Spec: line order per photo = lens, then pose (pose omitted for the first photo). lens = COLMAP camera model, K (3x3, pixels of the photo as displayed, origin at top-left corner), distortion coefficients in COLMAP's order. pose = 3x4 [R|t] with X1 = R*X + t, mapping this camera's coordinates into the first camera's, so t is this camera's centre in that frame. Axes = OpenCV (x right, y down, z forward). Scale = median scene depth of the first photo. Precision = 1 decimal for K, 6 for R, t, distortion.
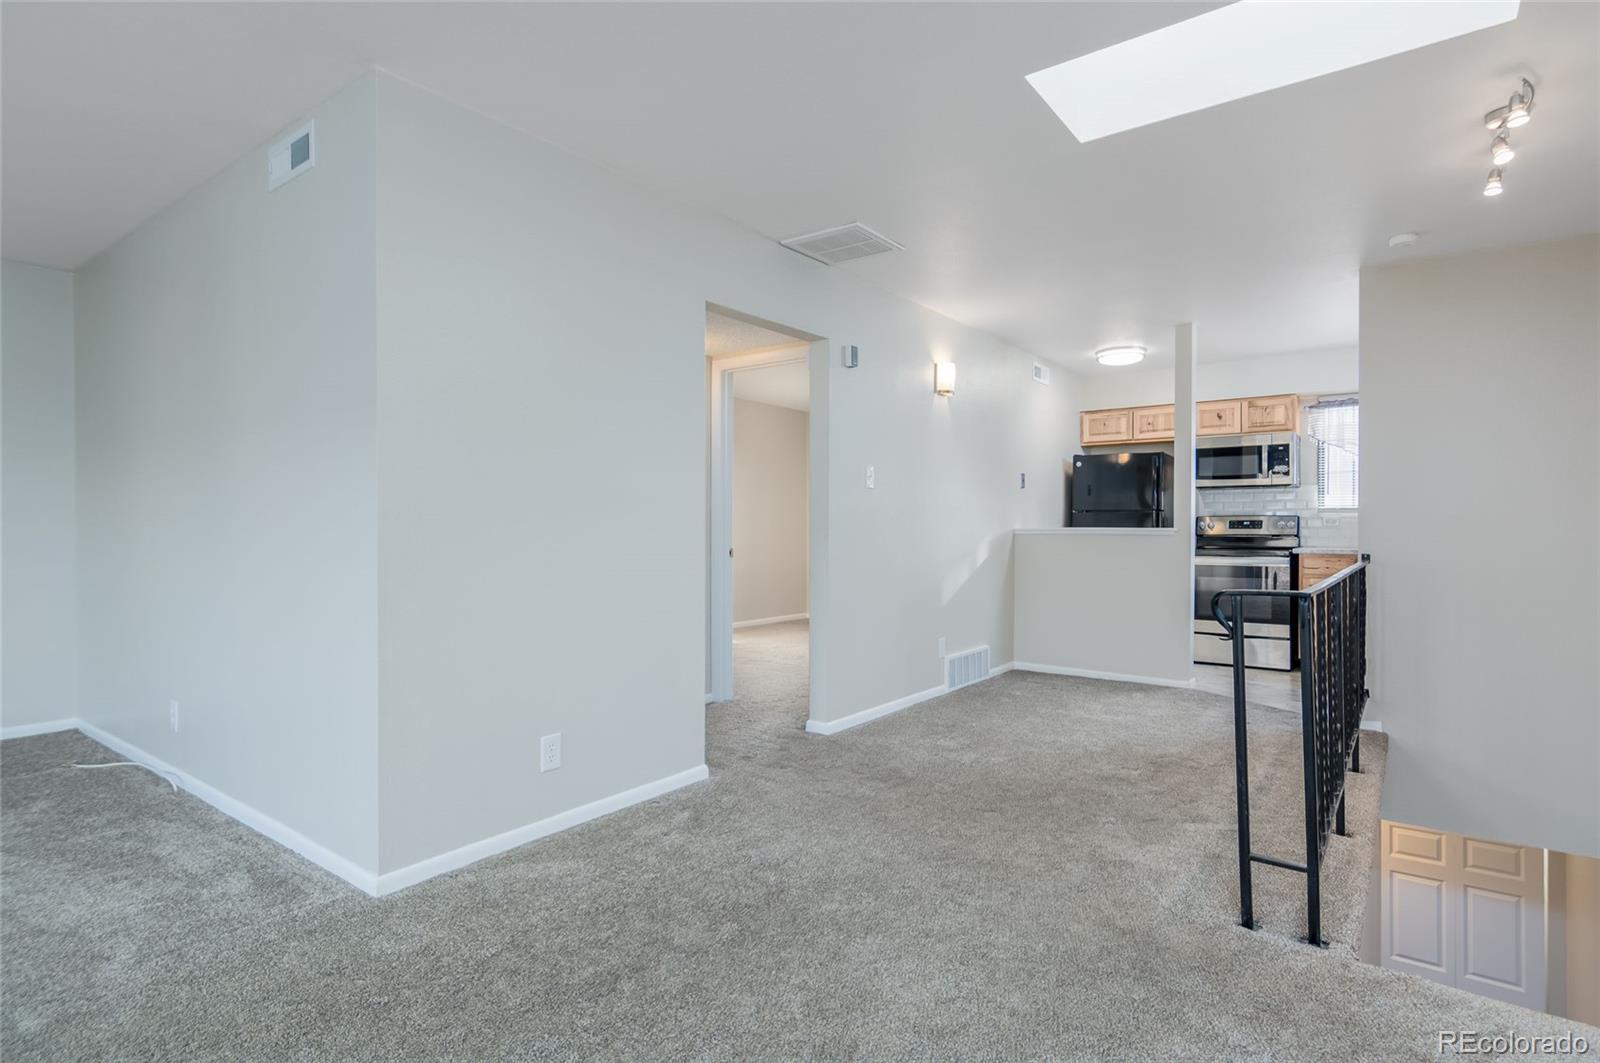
lens RADIAL K [[798.8, 0, 800.0], [0, 798.8, 531.5], [0, 0, 1]] dist [0.000650, 0.001086]
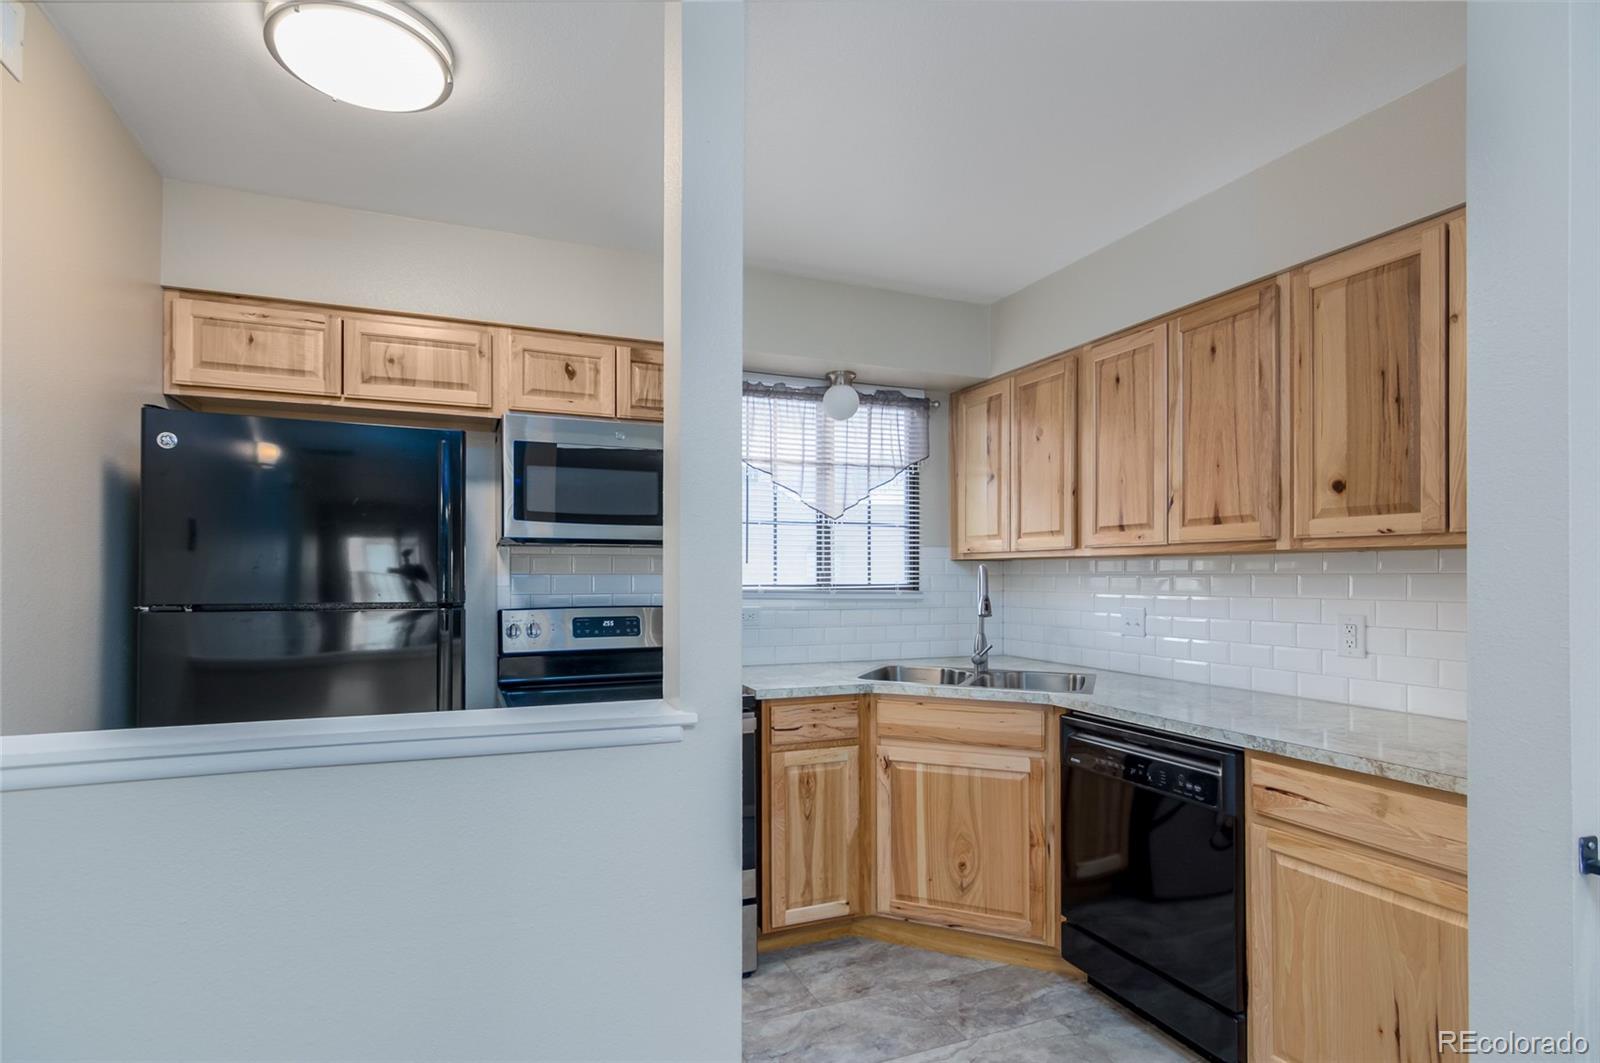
lens RADIAL K [[787.5, 0, 792.2], [0, 787.5, 565.9], [0, 0, 1]] dist [-0.003145, 0.000373]
pose [[0.500898, 0.010056, 0.865448, 0.150188], [0.007863, 0.999838, -0.016168, -0.023020], [-0.865471, 0.014903, 0.500738, 0.455481]]
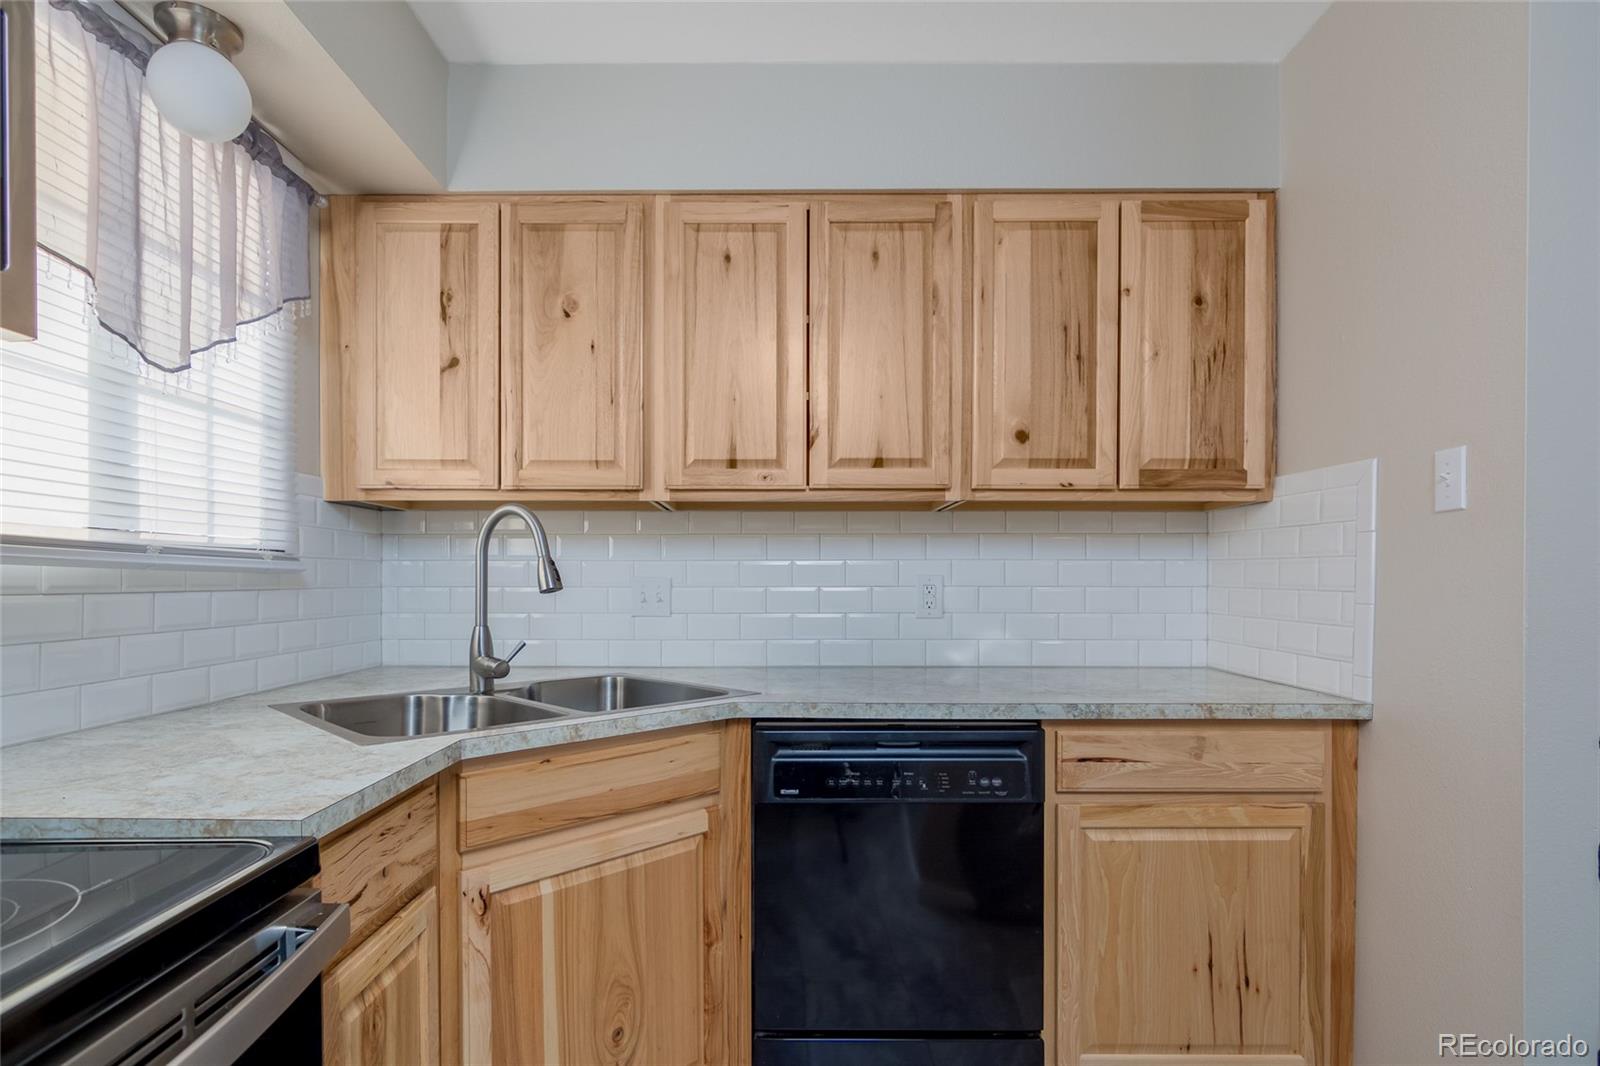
lens RADIAL K [[819.5, 0, 793.6], [0, 819.5, 582.8], [0, 0, 1]] dist [-0.000188, 0.000217]
pose [[-0.592297, -0.007875, 0.805681, 0.262112], [0.007299, 0.999859, 0.015139, -0.013051], [-0.805686, 0.014847, -0.592156, 0.597473]]
